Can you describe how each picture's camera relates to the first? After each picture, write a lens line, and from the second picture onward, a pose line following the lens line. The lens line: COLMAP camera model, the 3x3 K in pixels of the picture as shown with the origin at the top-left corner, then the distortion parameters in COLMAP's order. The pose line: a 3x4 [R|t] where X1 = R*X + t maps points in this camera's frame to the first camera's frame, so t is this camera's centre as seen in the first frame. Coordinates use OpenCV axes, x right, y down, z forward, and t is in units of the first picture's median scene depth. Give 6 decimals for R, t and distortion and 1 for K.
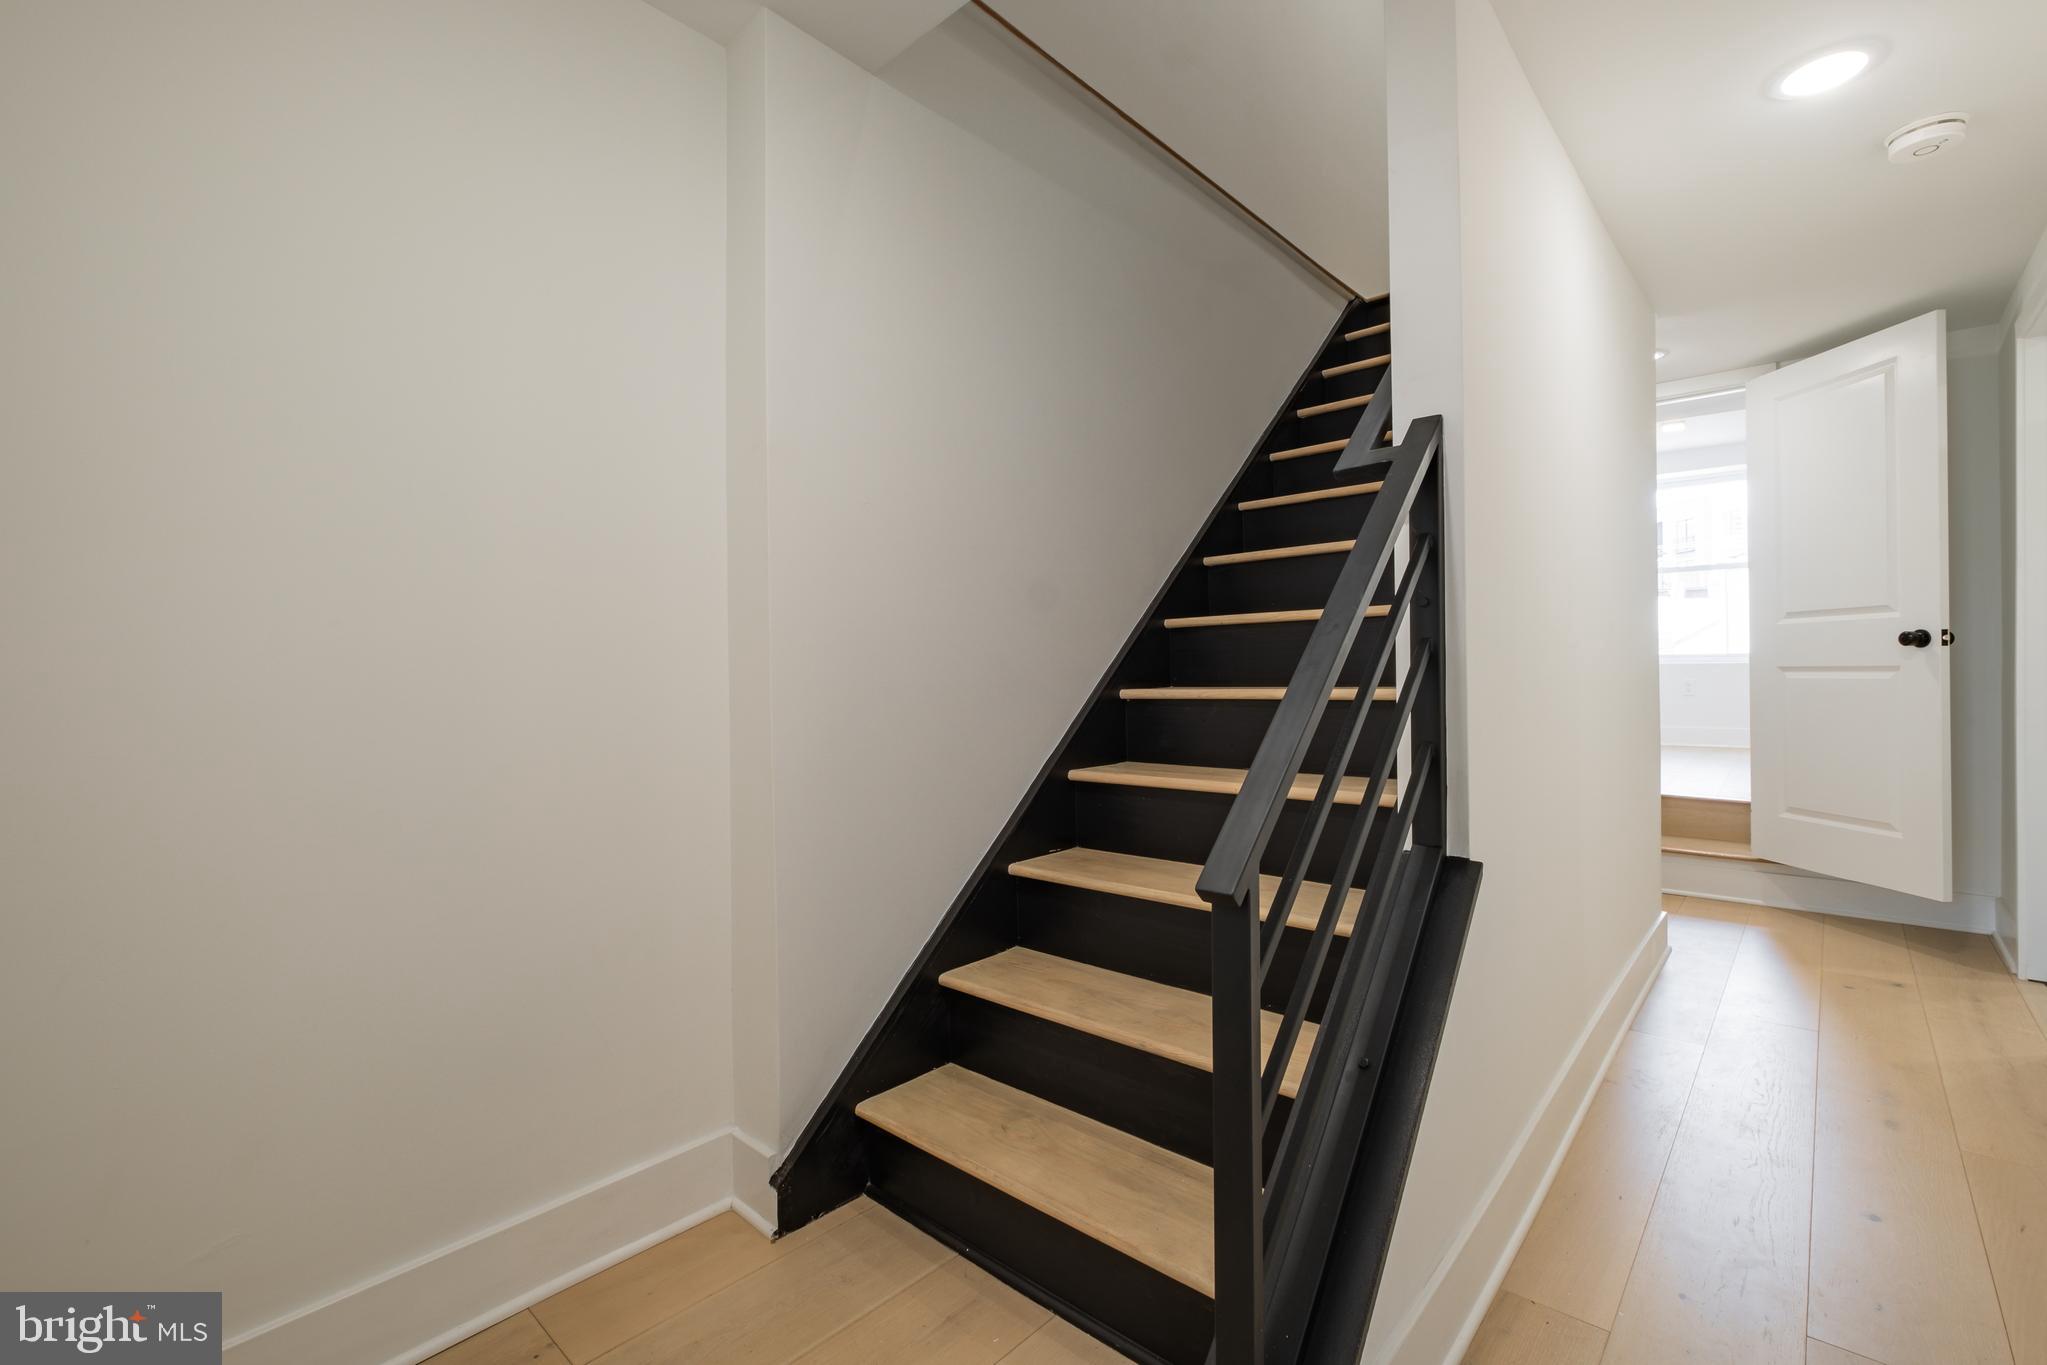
lens RADIAL K [[901.0, 0, 1026.6], [0, 901.0, 672.0], [0, 0, 1]] dist [-0.000547, -0.000803]
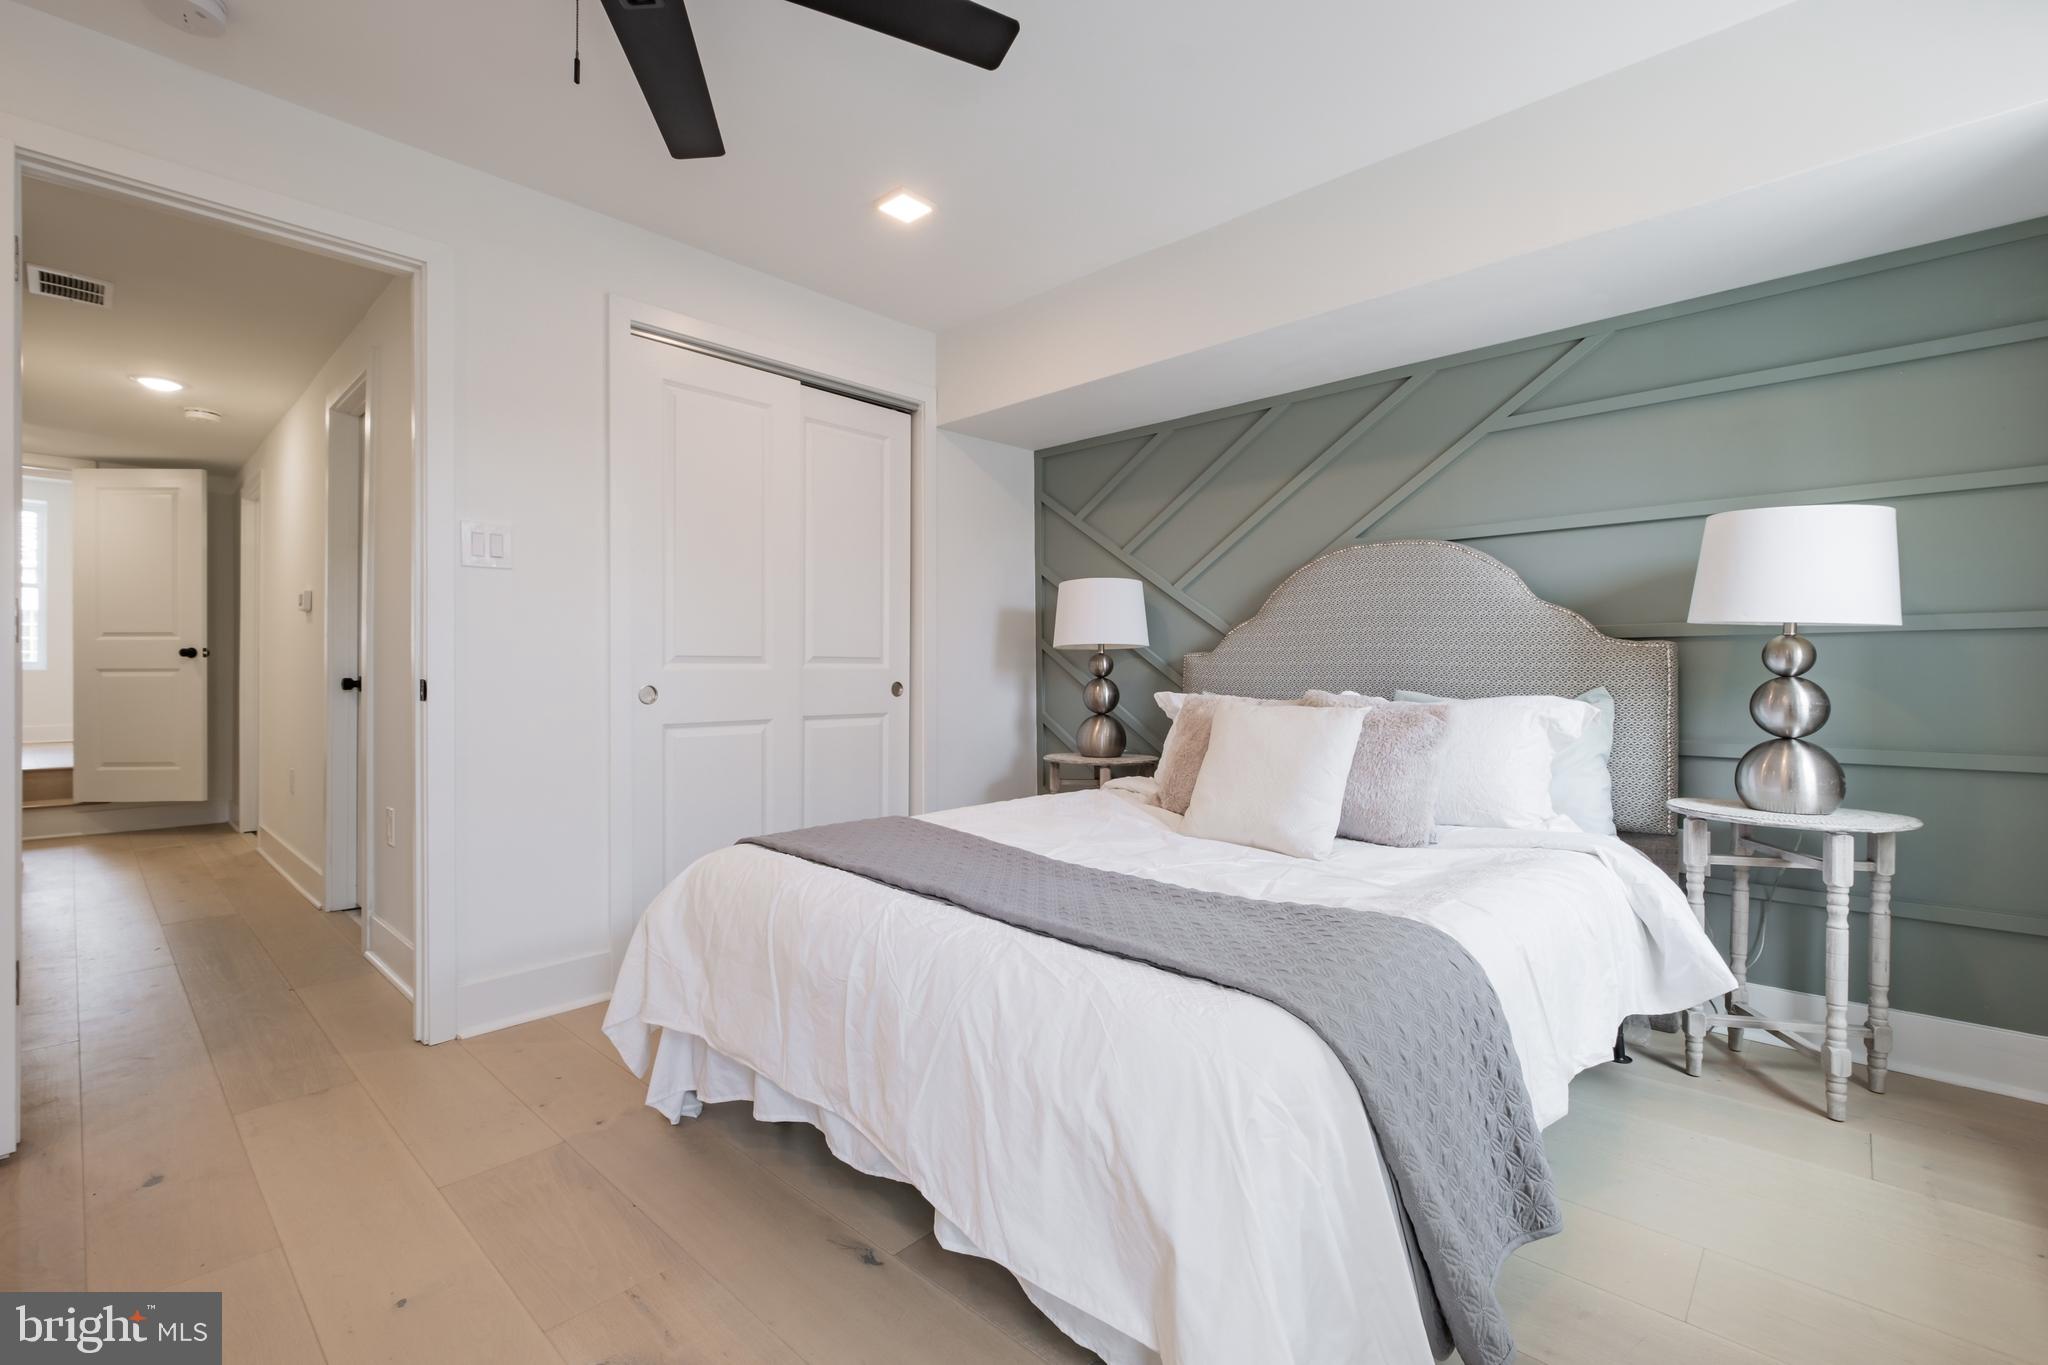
lens RADIAL K [[901.5, 0, 1027.1], [0, 901.5, 672.0], [0, 0, 1]] dist [-0.000547, -0.000803]
pose [[0.026606, 0.010119, 0.999595, -0.676886], [0.002718, 0.999944, -0.010195, 0.021242], [-0.999642, 0.002988, 0.026577, -0.636686]]
